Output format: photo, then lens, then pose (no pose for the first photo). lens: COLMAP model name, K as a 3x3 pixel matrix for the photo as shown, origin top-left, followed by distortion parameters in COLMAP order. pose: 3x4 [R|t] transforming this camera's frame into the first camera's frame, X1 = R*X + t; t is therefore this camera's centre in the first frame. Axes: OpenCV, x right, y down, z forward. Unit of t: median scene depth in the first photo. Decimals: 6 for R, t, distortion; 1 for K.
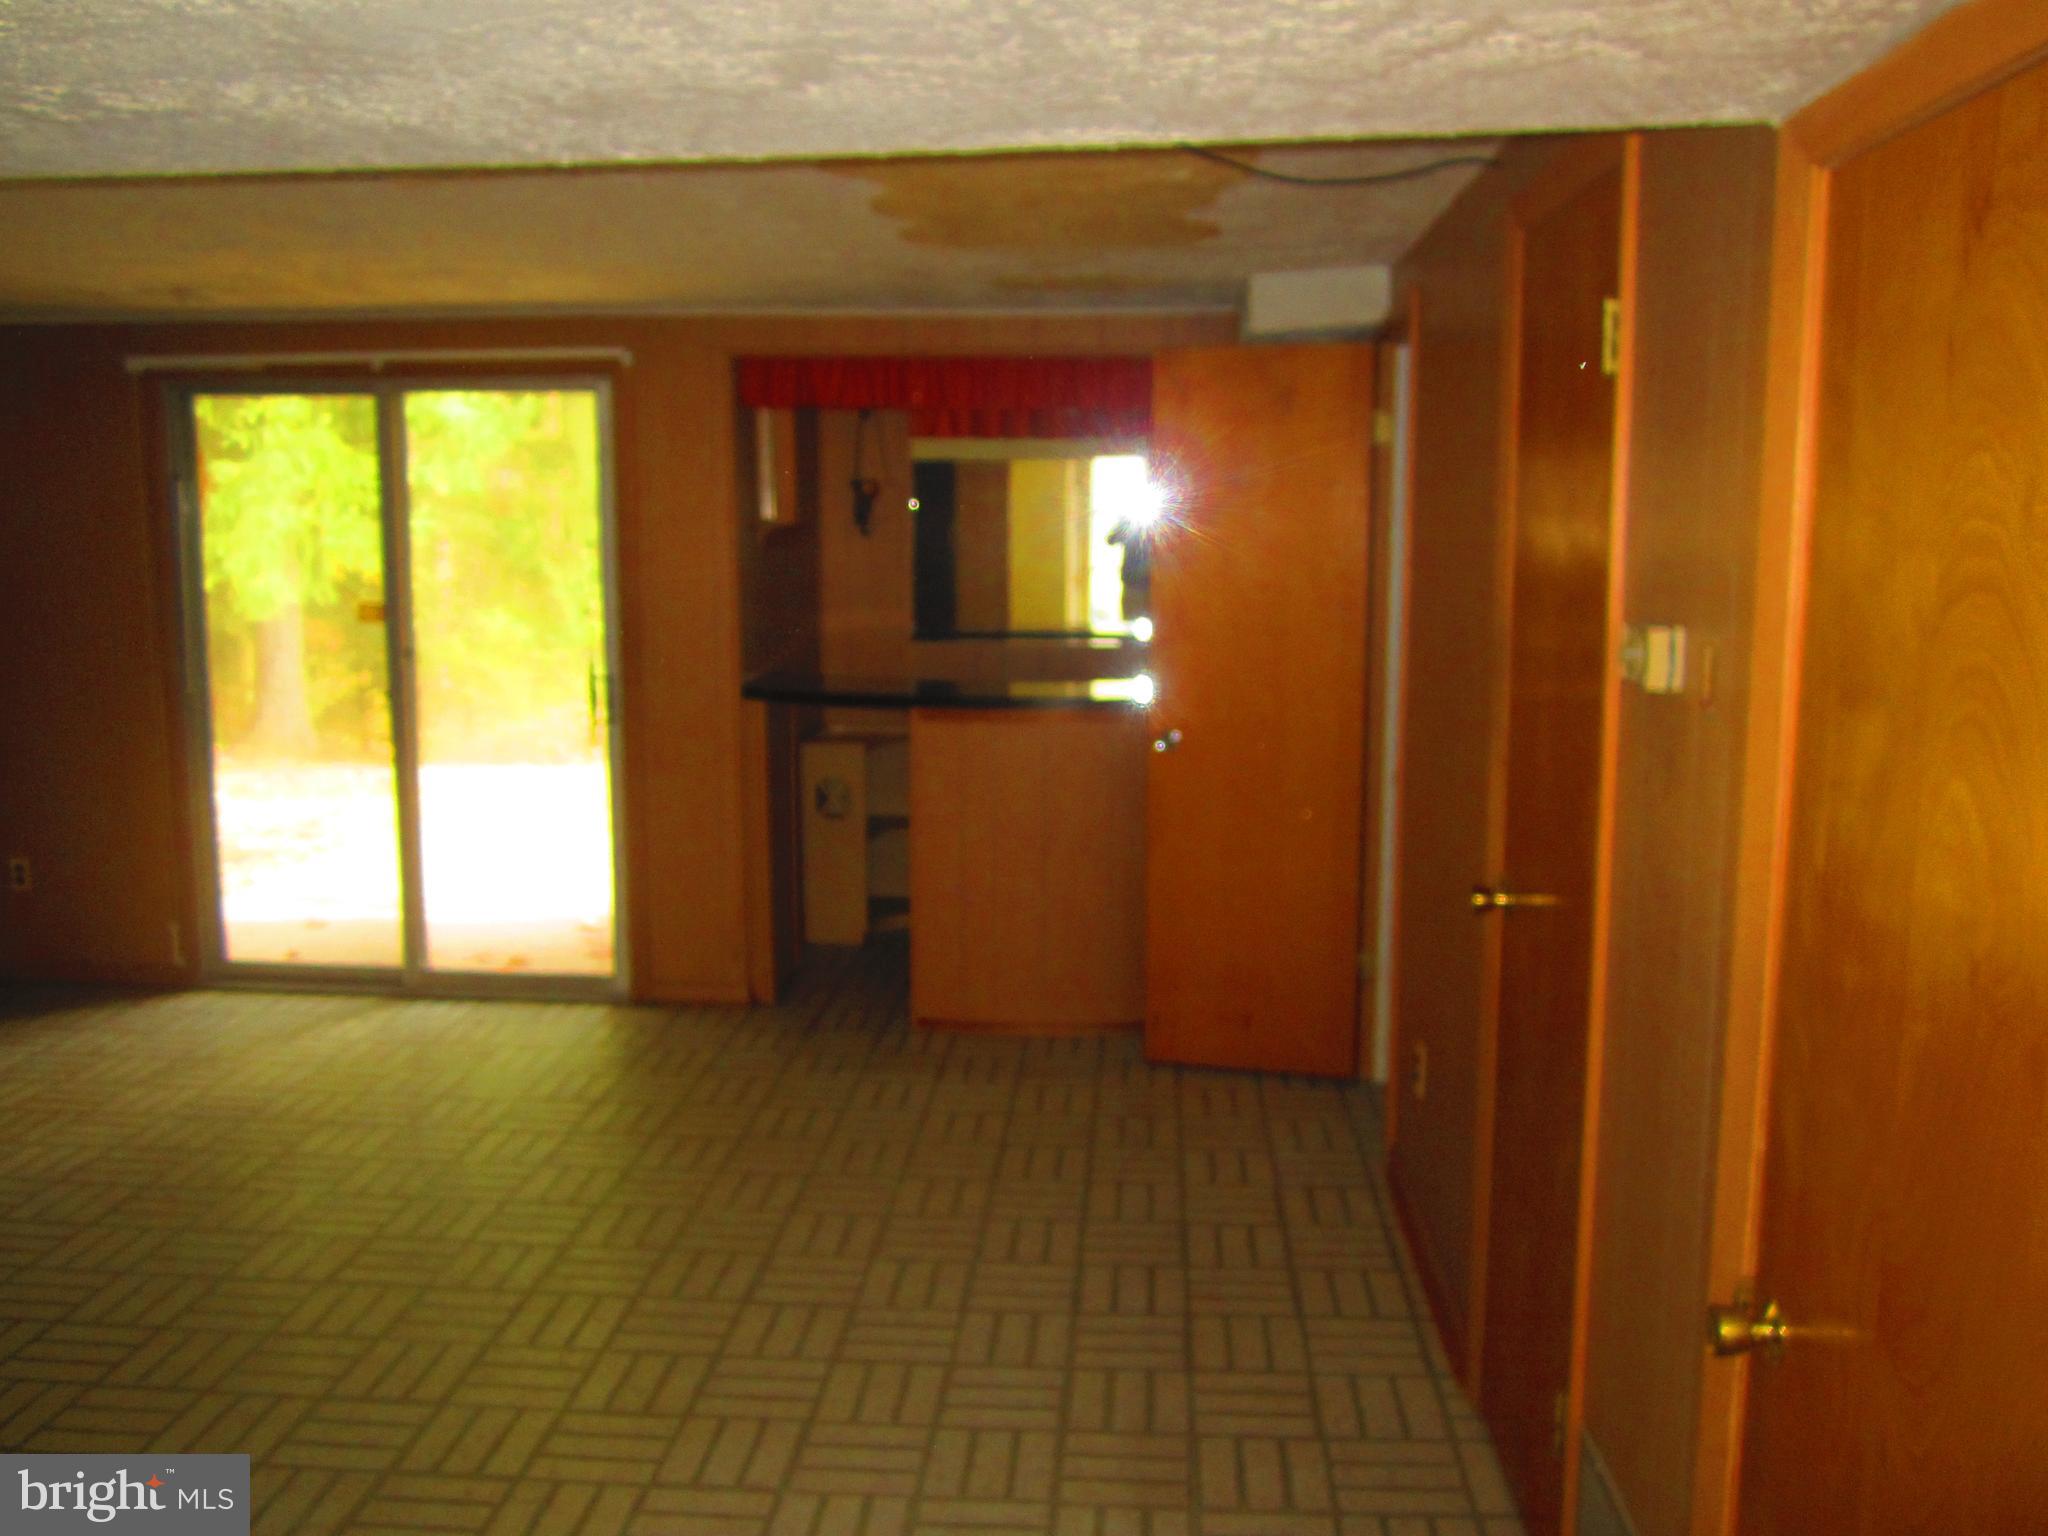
lens RADIAL K [[1681.1, 0, 1033.9], [0, 1681.1, 788.1], [0, 0, 1]] dist [-0.070718, 0.044189]
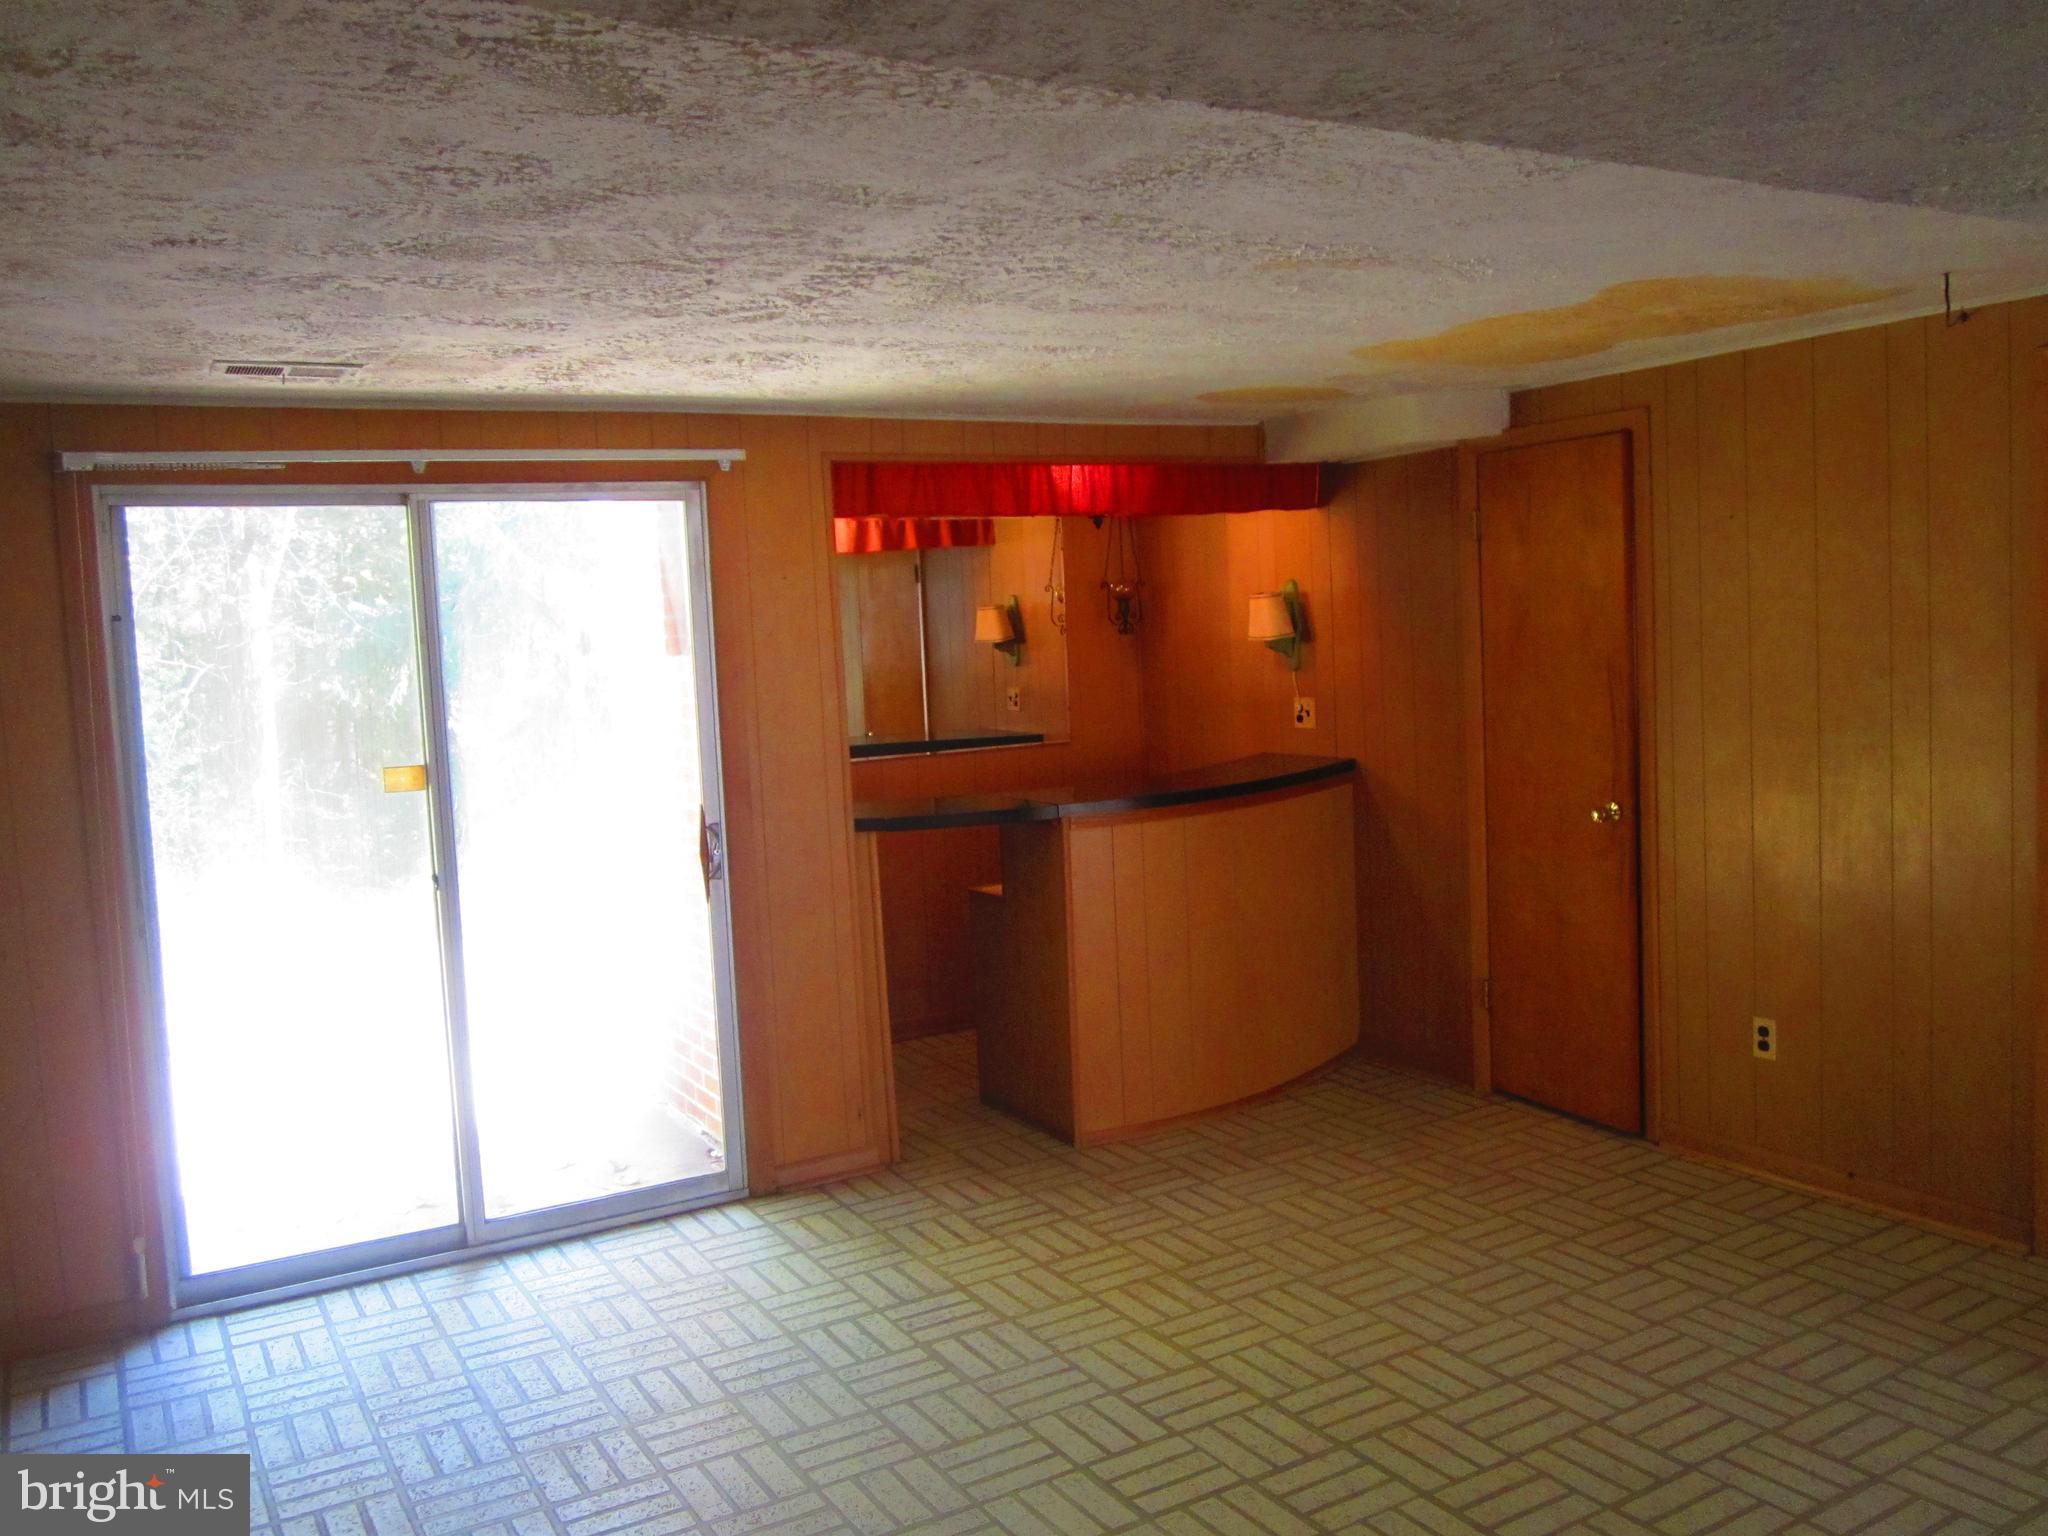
lens RADIAL K [[1681.1, 0, 1033.9], [0, 1681.1, 788.1], [0, 0, 1]] dist [-0.070718, 0.044189]
pose [[0.828842, -0.102133, 0.550082, -0.601040], [0.141936, 0.989416, -0.030161, -0.035352], [-0.541179, 0.103075, 0.834566, 0.187086]]
